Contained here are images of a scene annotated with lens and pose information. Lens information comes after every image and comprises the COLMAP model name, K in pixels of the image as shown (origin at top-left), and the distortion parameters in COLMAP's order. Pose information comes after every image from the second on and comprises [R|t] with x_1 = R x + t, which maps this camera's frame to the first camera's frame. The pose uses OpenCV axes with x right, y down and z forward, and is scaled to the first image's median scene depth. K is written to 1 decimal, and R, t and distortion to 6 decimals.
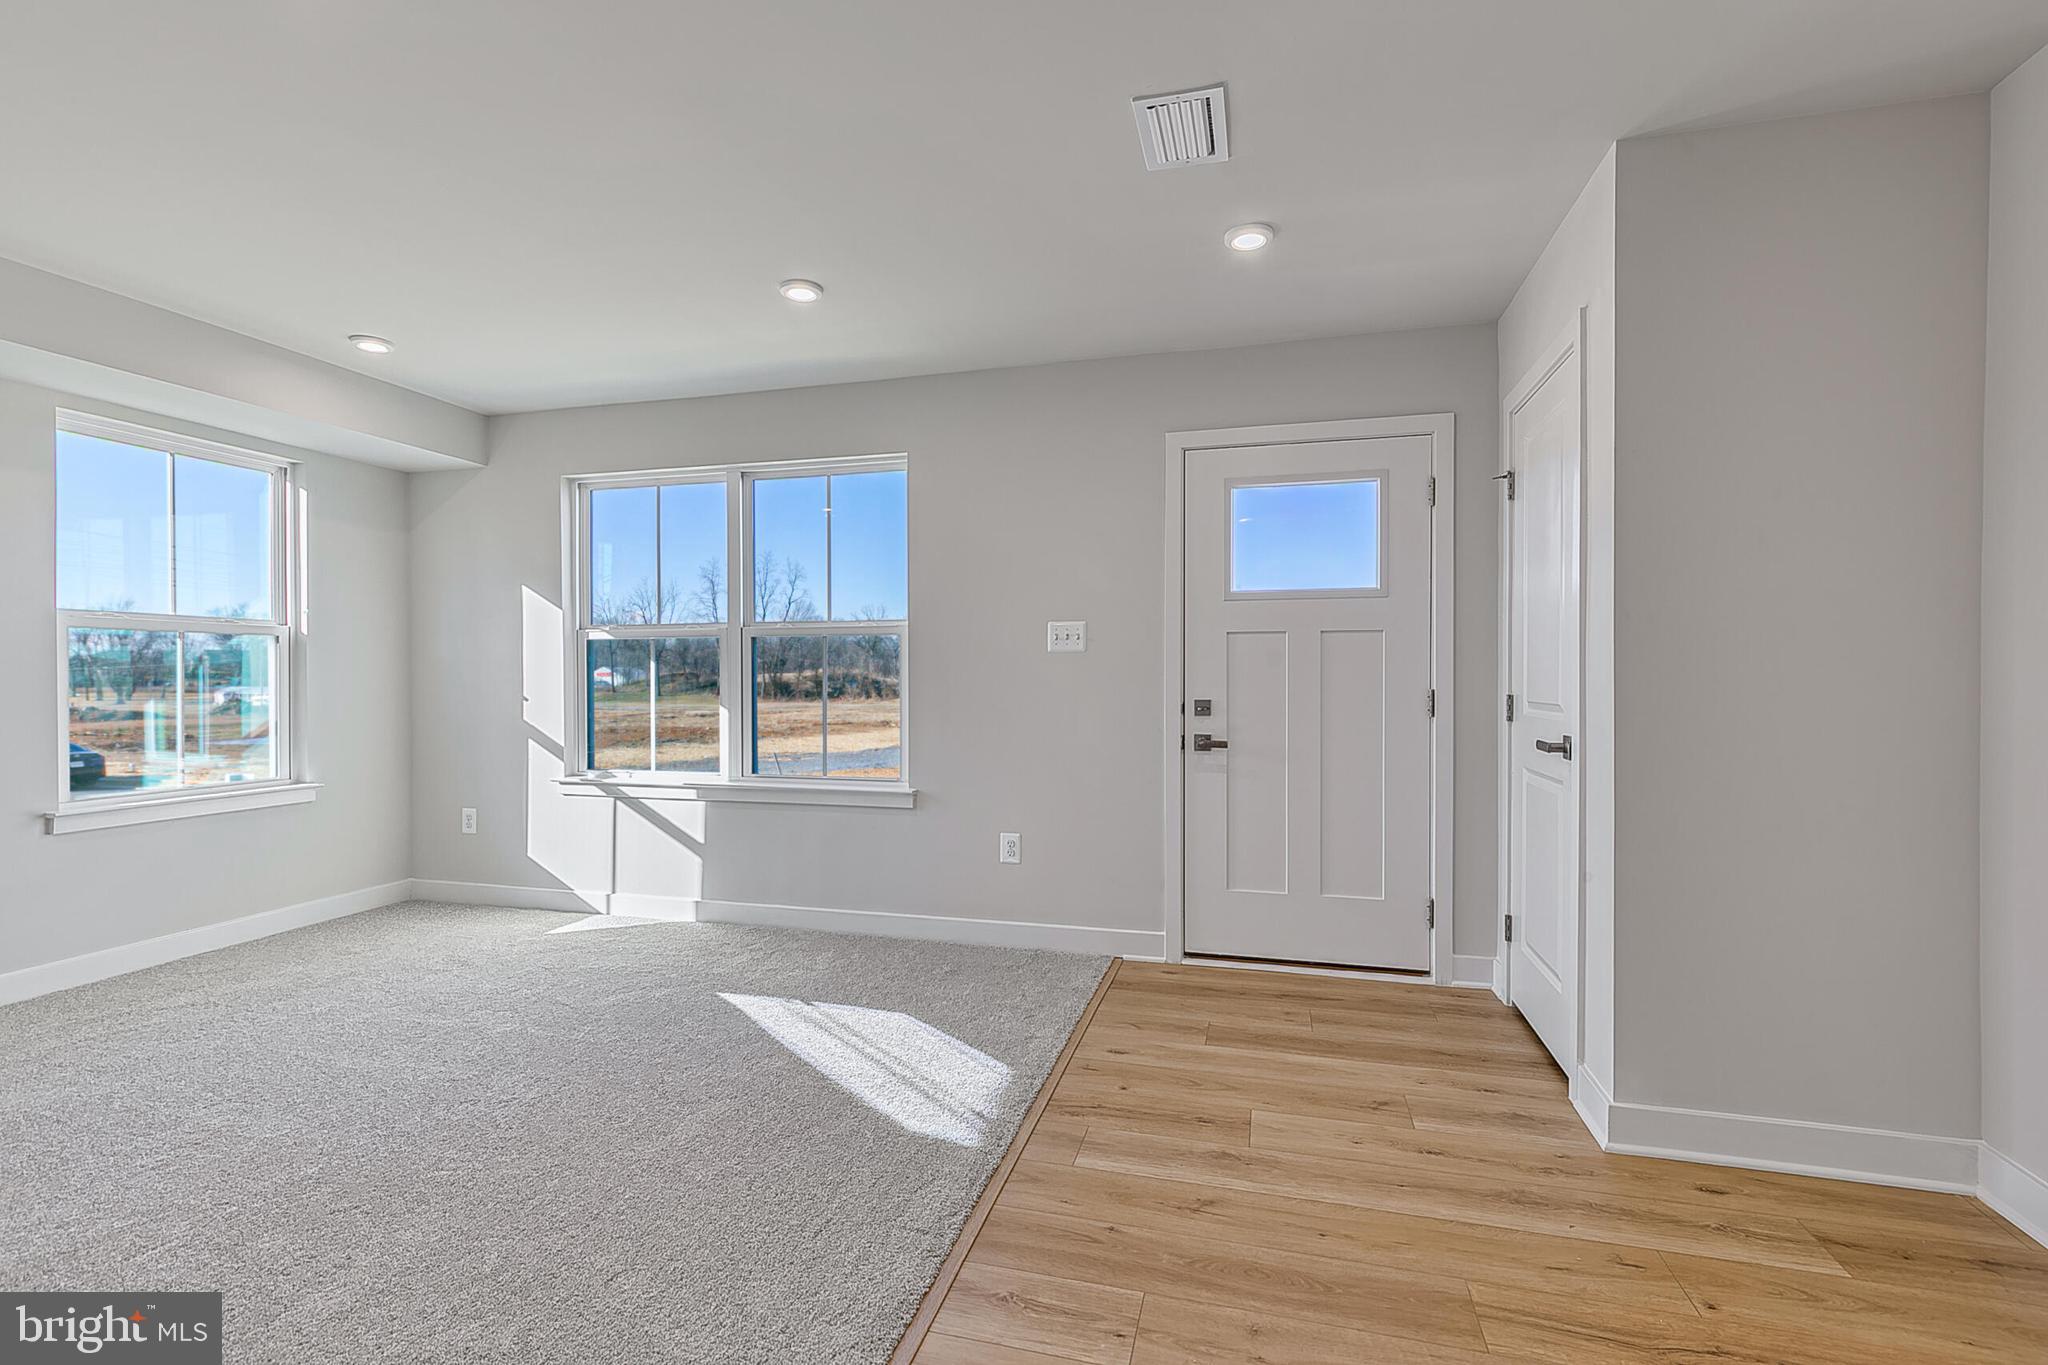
lens RADIAL K [[924.6, 0, 1024.0], [0, 924.6, 682.5], [0, 0, 1]] dist [0.024051, -0.000068]
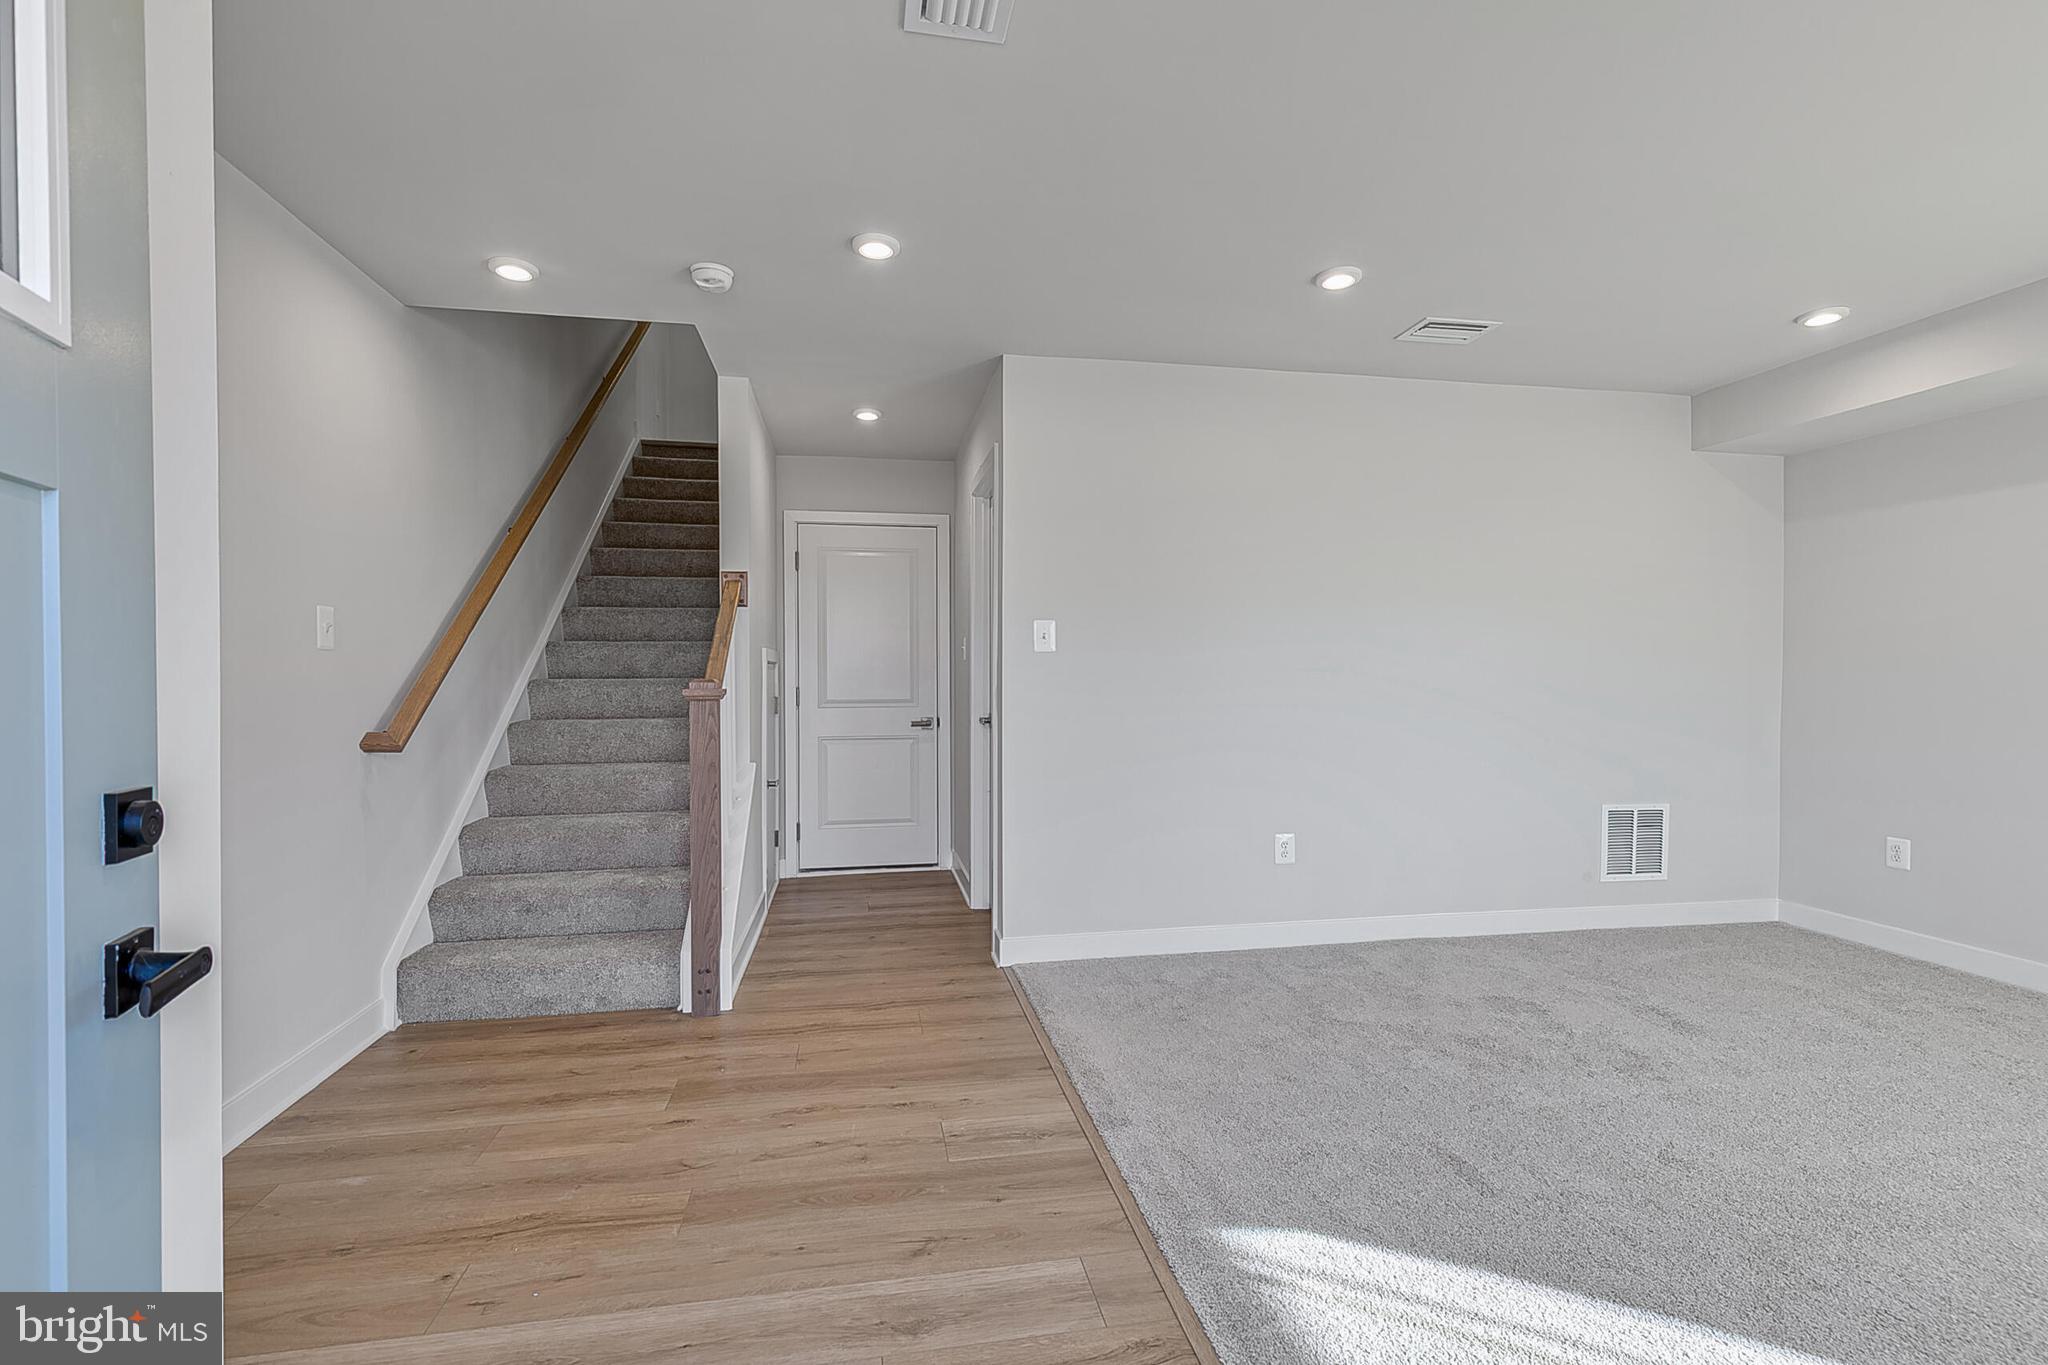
lens RADIAL K [[898.5, 0, 1024.0], [0, 898.5, 682.5], [0, 0, 1]] dist [-0.000332, -0.000045]
pose [[-0.900197, -0.000041, -0.435483, 0.377330], [-0.005411, 0.999924, 0.011090, -0.013477], [0.435450, 0.012339, -0.900129, 1.413458]]
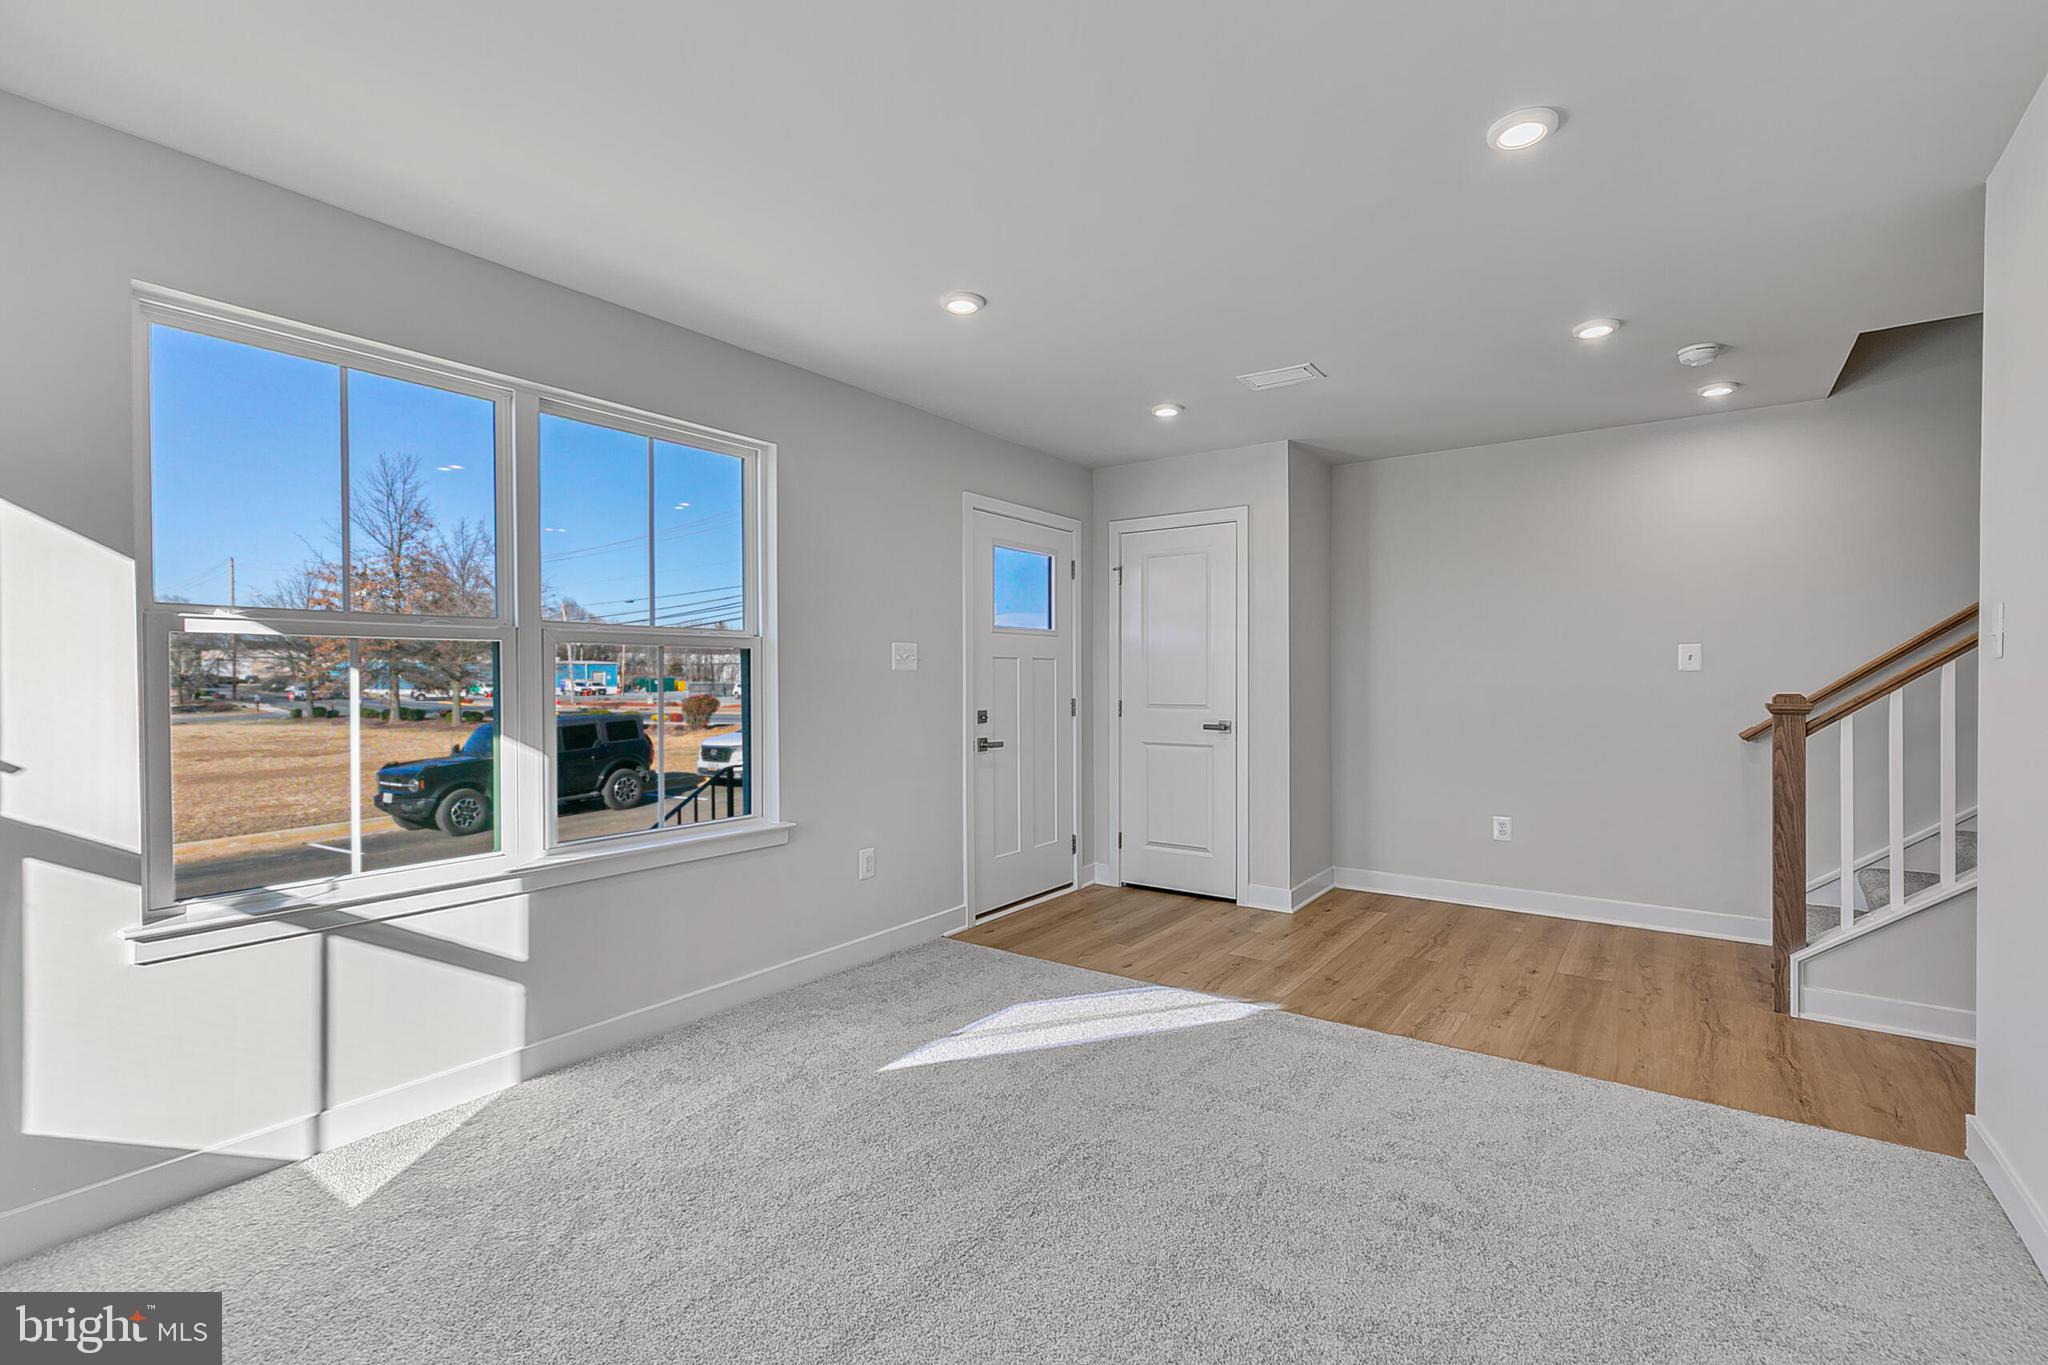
lens RADIAL K [[924.6, 0, 1024.0], [0, 924.6, 682.5], [0, 0, 1]] dist [0.024051, -0.000068]
pose [[0.350015, -0.005401, 0.936729, -1.329264], [0.010309, 0.999945, 0.001914, -0.029029], [-0.936687, 0.008987, 0.350051, 0.704770]]
